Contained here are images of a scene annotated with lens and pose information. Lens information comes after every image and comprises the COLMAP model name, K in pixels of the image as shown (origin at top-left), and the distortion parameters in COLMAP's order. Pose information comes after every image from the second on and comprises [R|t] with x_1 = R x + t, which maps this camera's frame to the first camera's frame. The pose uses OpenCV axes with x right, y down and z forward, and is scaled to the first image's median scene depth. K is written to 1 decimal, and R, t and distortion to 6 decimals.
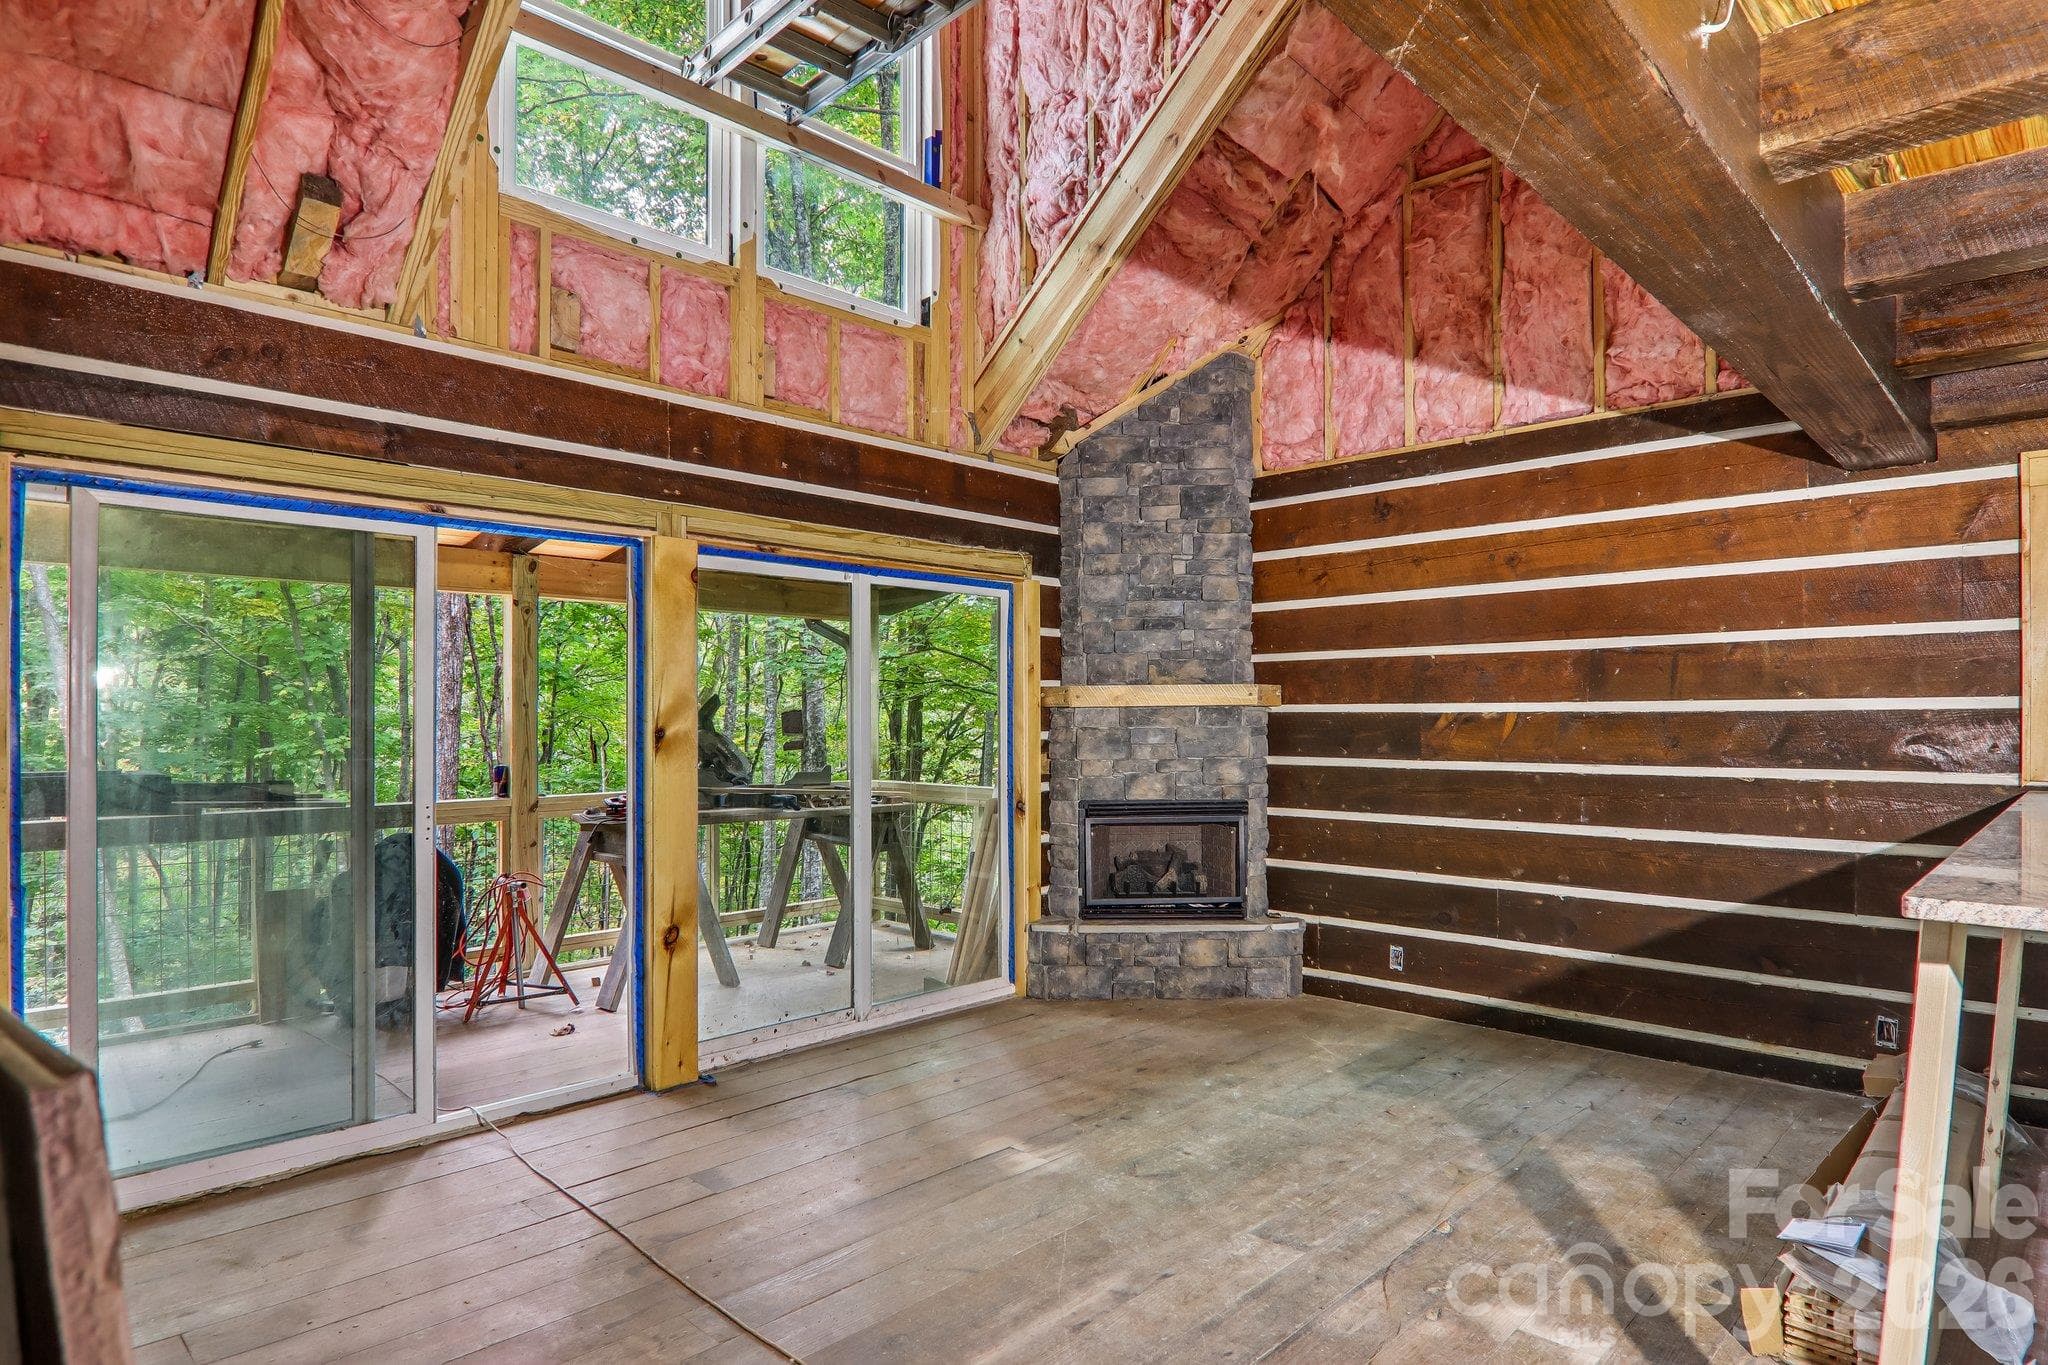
lens RADIAL K [[1151.3, 0, 1022.7], [0, 1151.3, 727.9], [0, 0, 1]] dist [-0.007422, -0.009538]
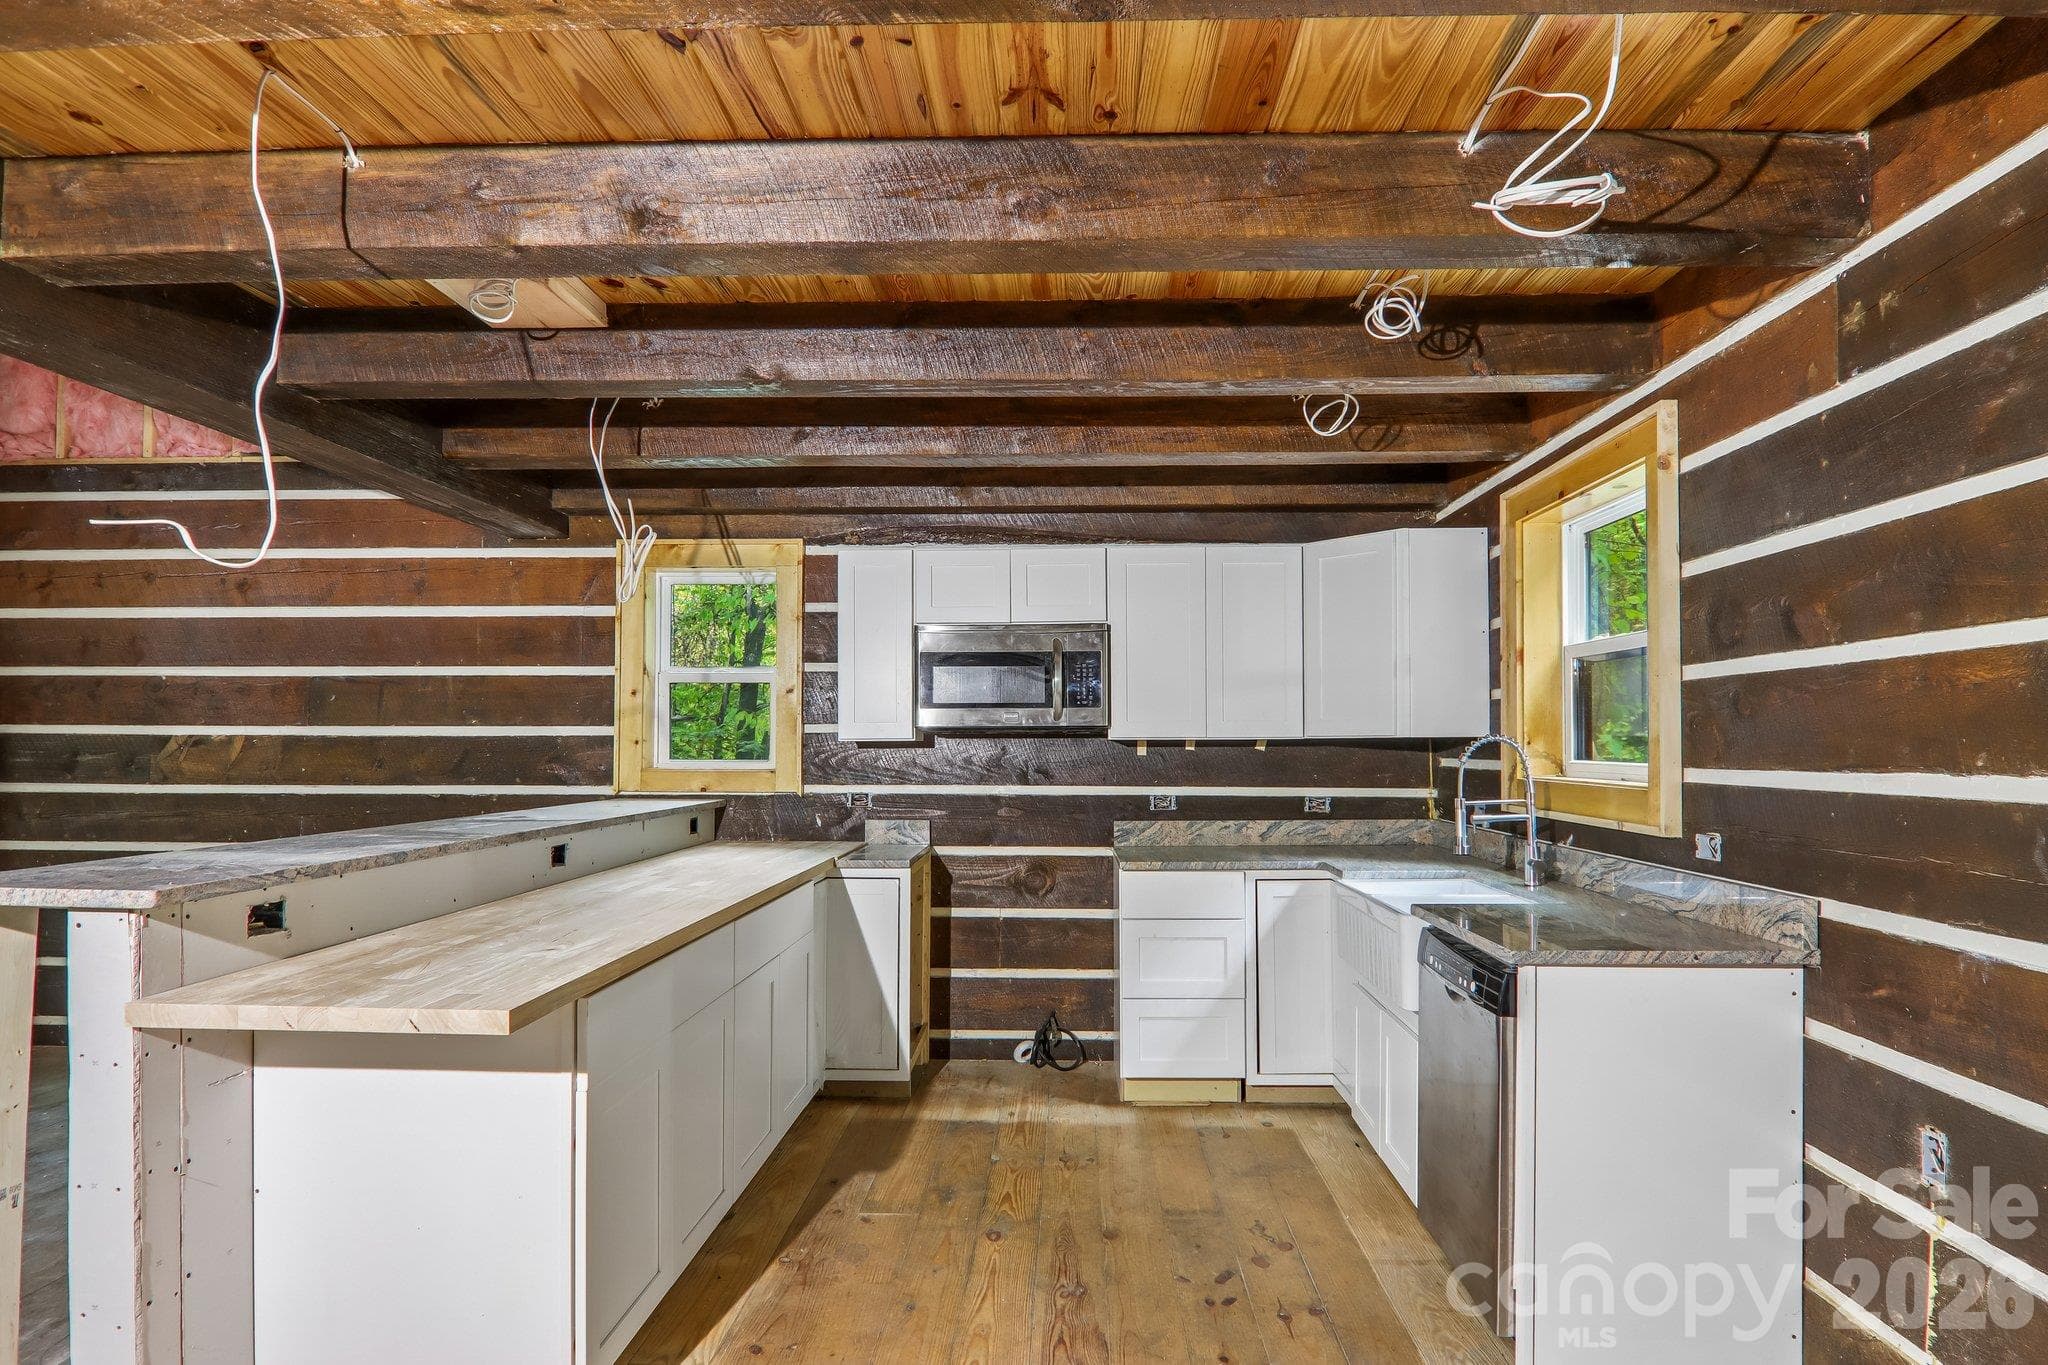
lens RADIAL K [[1151.3, 0, 1036.0], [0, 1151.3, 738.4], [0, 0, 1]] dist [-0.007422, -0.009538]
pose [[0.735413, 0.005825, 0.677594, 0.273604], [-0.000070, 0.999964, -0.008521, -0.002261], [-0.677619, 0.006220, 0.735387, -0.234815]]
